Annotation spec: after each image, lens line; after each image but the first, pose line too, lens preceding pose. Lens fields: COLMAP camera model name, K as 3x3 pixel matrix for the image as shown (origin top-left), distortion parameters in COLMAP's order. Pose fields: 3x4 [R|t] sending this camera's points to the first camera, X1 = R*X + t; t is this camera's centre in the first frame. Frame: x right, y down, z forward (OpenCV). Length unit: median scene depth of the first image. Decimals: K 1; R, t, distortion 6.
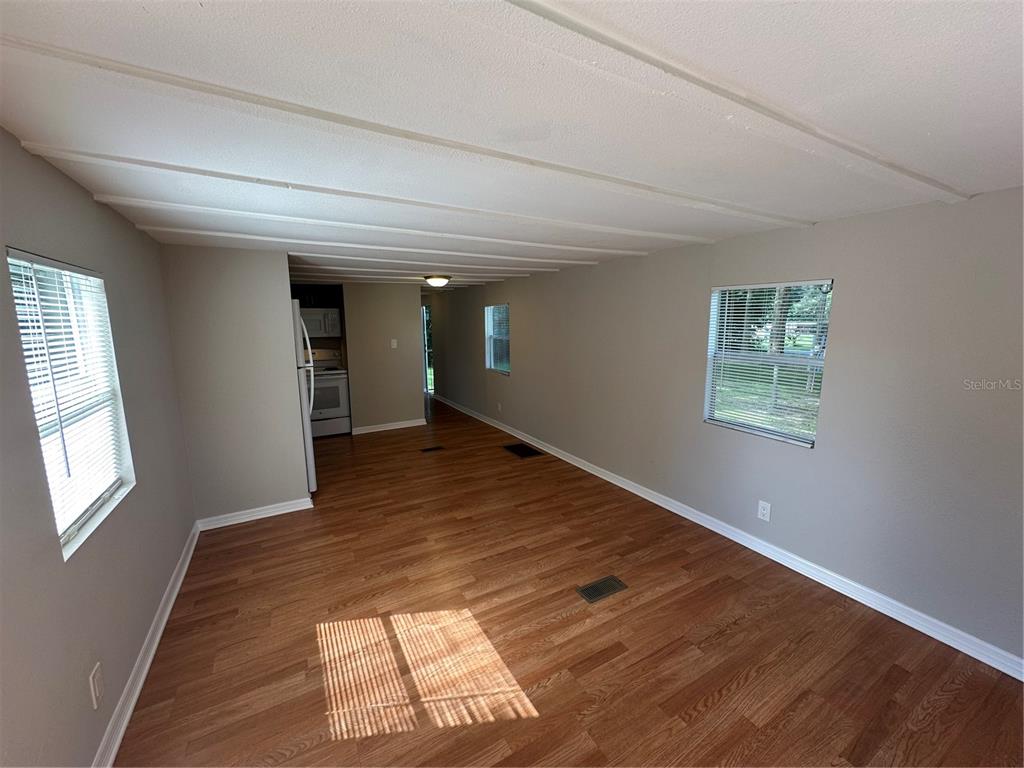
lens RADIAL K [[410.0, 0, 512.0], [0, 410.0, 384.0], [0, 0, 1]] dist [-0.001711, 0.000124]
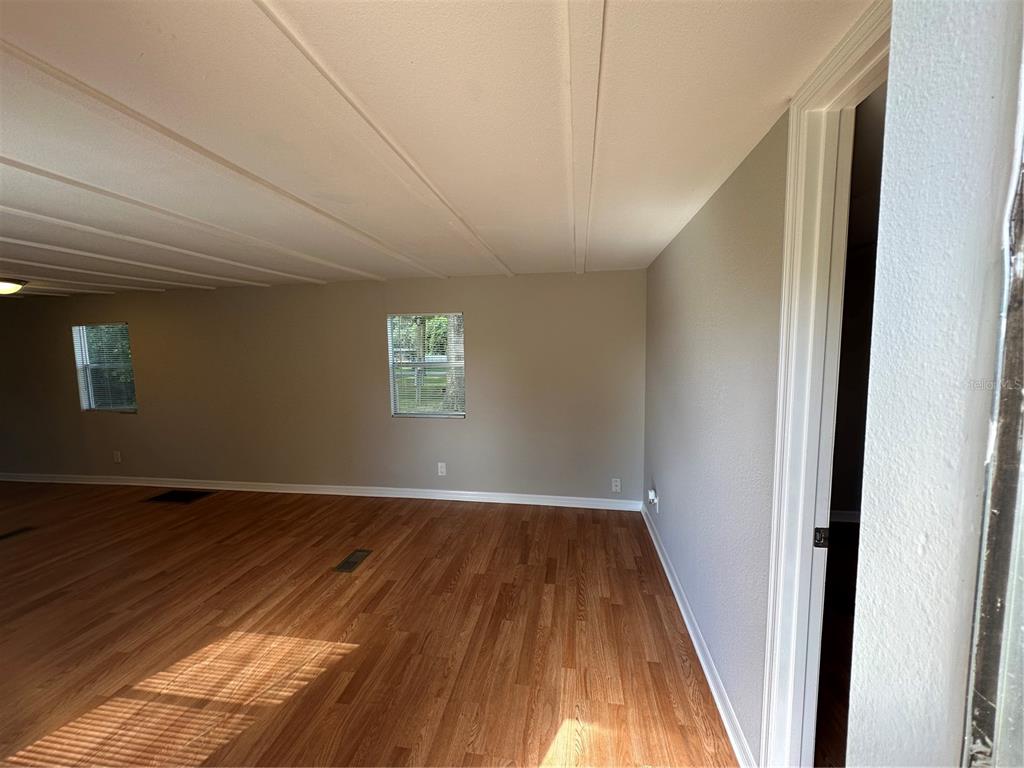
lens RADIAL K [[410.0, 0, 512.0], [0, 410.0, 384.0], [0, 0, 1]] dist [-0.001711, 0.000124]
pose [[0.628971, -0.079881, 0.773314, -0.368881], [0.134642, 0.990868, -0.007157, 0.065657], [-0.765681, 0.108622, 0.633983, -0.154815]]
